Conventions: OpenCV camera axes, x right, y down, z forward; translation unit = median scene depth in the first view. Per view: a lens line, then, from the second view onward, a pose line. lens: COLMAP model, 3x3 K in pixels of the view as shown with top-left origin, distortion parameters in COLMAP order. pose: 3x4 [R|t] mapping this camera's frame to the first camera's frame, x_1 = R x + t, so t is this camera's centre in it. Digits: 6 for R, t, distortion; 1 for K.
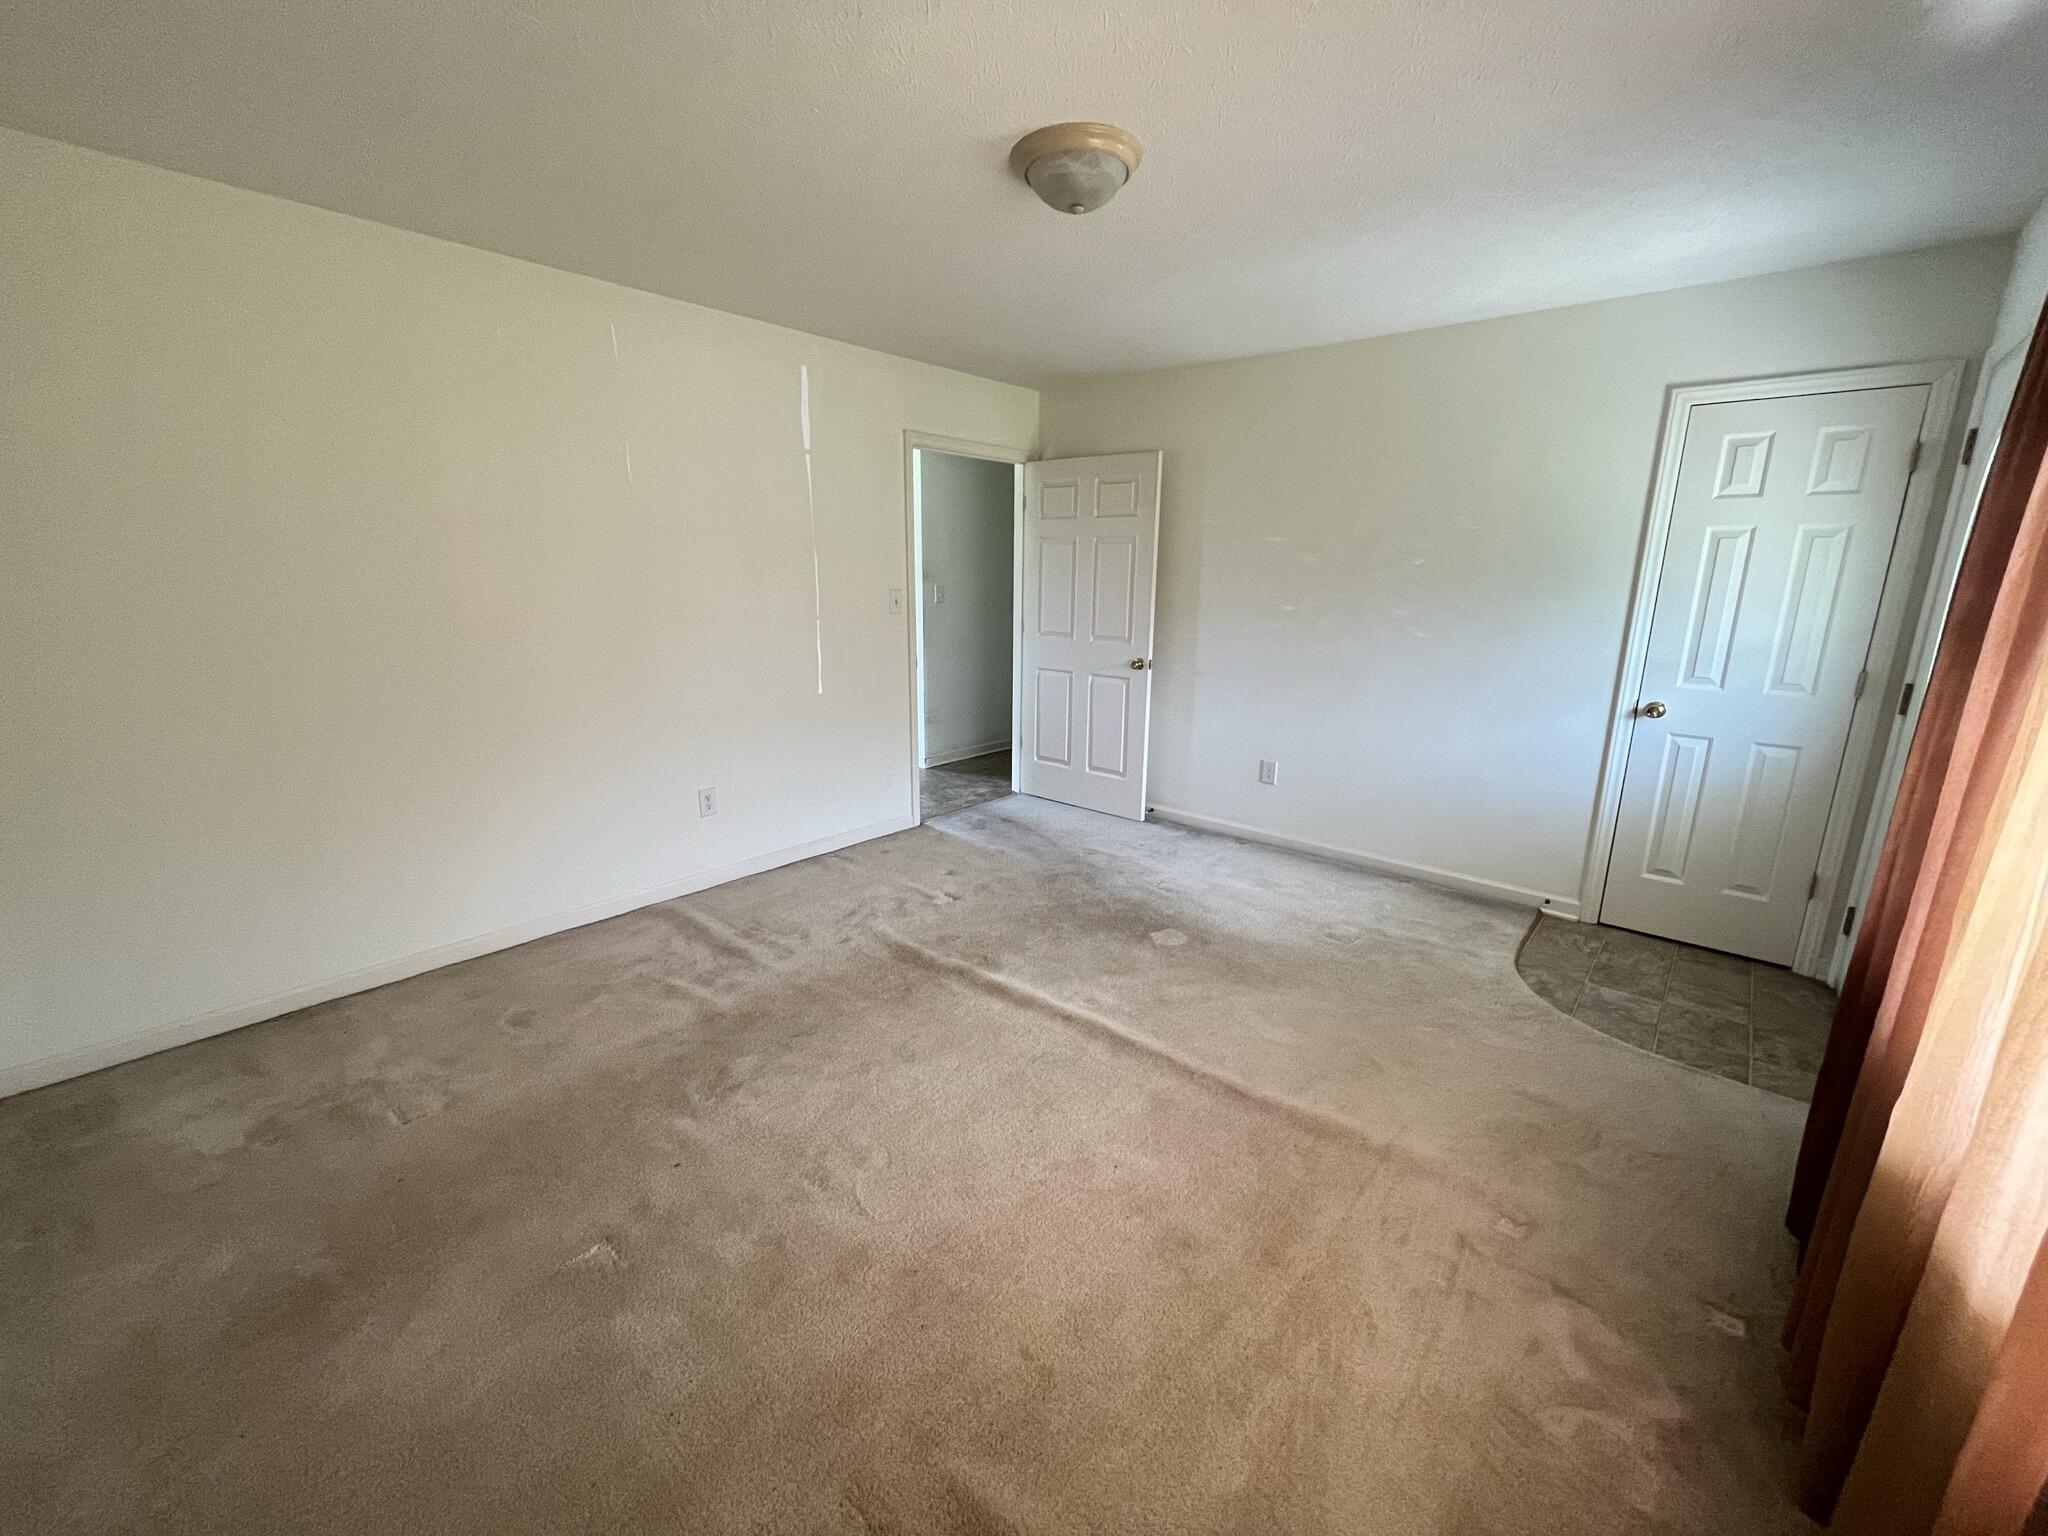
lens RADIAL K [[835.6, 0, 1024.0], [0, 835.6, 768.0], [0, 0, 1]] dist [0.001543, 0.000313]
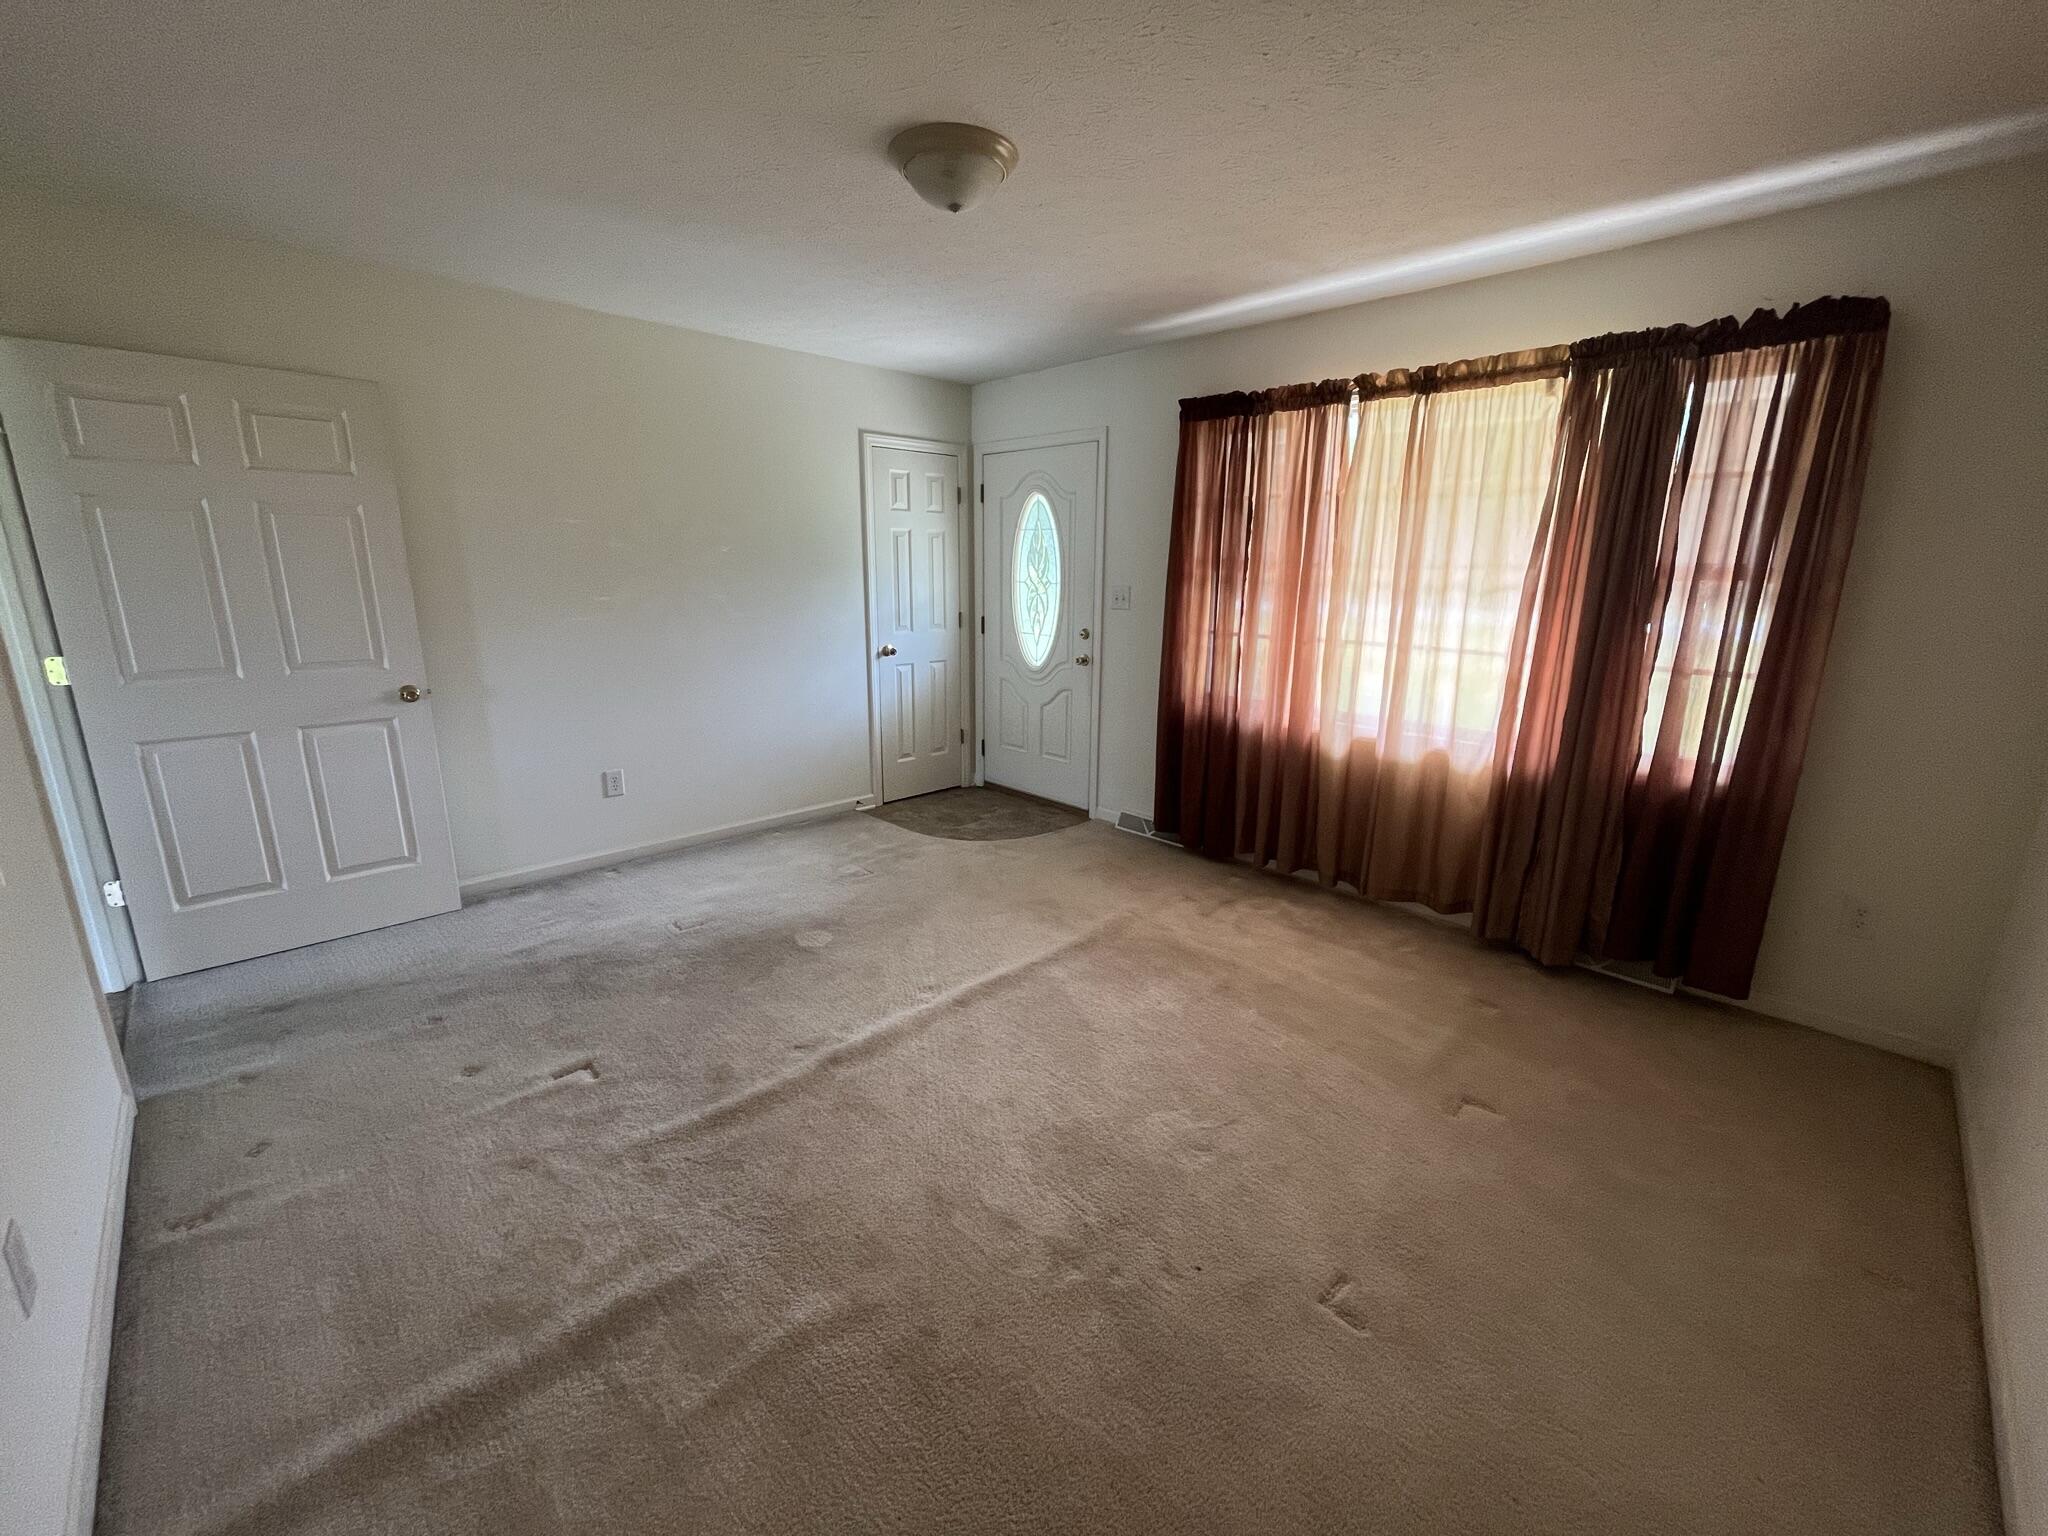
lens RADIAL K [[835.6, 0, 1024.0], [0, 835.6, 768.0], [0, 0, 1]] dist [0.001543, 0.000313]
pose [[0.080904, -0.250882, 0.964631, -0.700751], [0.223855, 0.947653, 0.227691, -0.153625], [-0.971259, 0.197516, 0.132830, 0.595957]]
